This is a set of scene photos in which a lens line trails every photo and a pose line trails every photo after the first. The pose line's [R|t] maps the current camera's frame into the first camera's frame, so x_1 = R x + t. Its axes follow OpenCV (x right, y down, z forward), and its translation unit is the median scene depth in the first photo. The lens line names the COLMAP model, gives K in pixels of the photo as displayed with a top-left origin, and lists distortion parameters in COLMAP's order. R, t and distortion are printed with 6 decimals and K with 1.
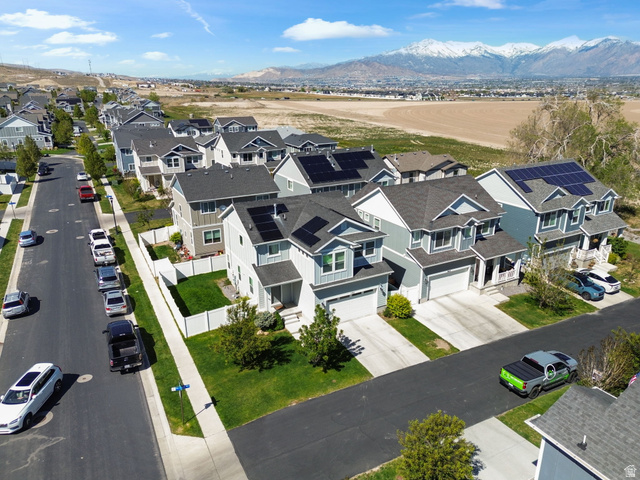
lens RADIAL K [[449.5, 0, 318.7], [0, 449.5, 241.4], [0, 0, 1]] dist [0.059192, -0.053427]
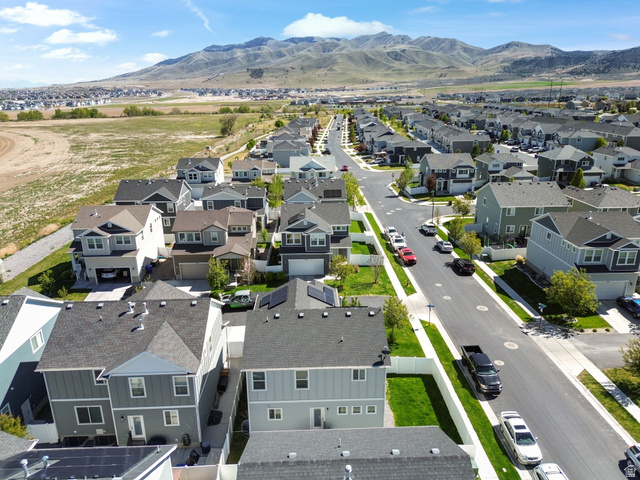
lens RADIAL K [[449.5, 0, 319.3], [0, 449.5, 242.0], [0, 0, 1]] dist [0.059192, -0.053427]
pose [[-0.893406, -0.118208, 0.433421, -0.435813], [0.173055, 0.799759, 0.574837, -0.699557], [-0.414582, 0.588568, -0.694053, 1.504384]]
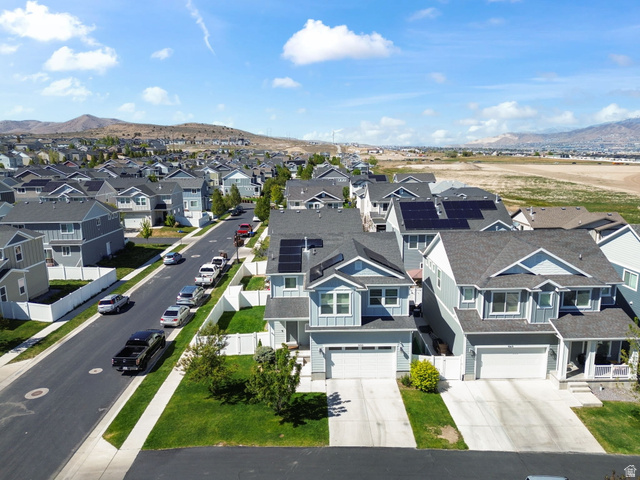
lens RADIAL K [[449.5, 0, 318.2], [0, 449.5, 242.0], [0, 0, 1]] dist [0.059192, -0.053427]
pose [[0.885661, 0.086454, -0.456212, 0.335116], [-0.146708, 0.984285, -0.098285, 0.015557], [0.440546, 0.153977, 0.884427, 0.154688]]
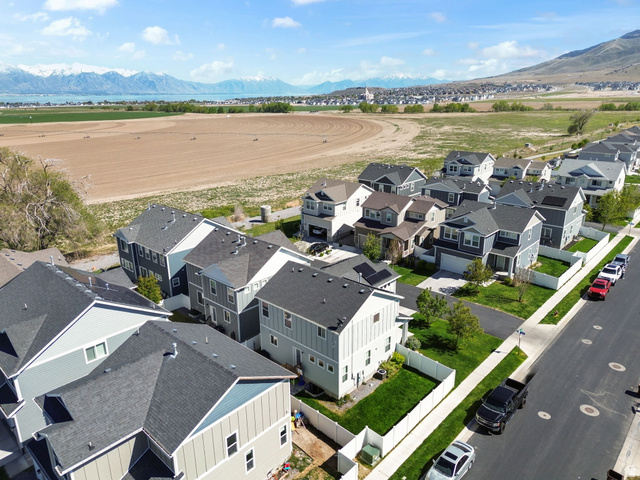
lens RADIAL K [[449.5, 0, 320.1], [0, 449.5, 242.5], [0, 0, 1]] dist [0.059192, -0.053427]
pose [[-0.323976, -0.281284, 0.903283, -0.954172], [0.333137, 0.859707, 0.387199, -0.559631], [-0.885471, 0.426360, -0.184818, 1.157315]]
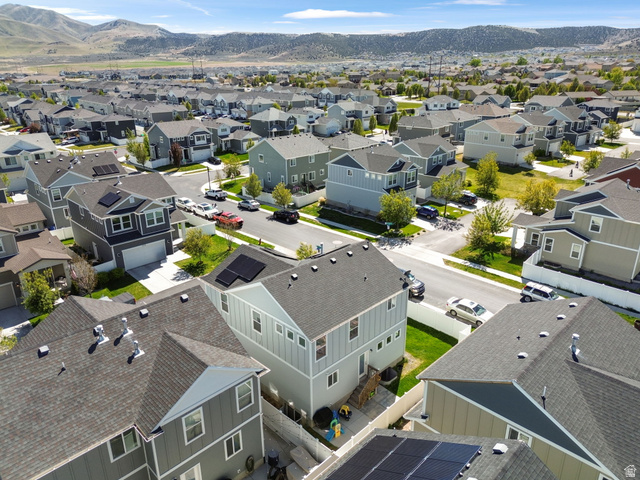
lens RADIAL K [[449.5, 0, 319.5], [0, 449.5, 241.6], [0, 0, 1]] dist [0.059192, -0.053427]
pose [[-0.959005, 0.122372, -0.255607, 0.125797], [-0.073651, 0.763343, 0.641781, -0.624658], [0.273652, 0.634297, -0.723037, 1.528949]]
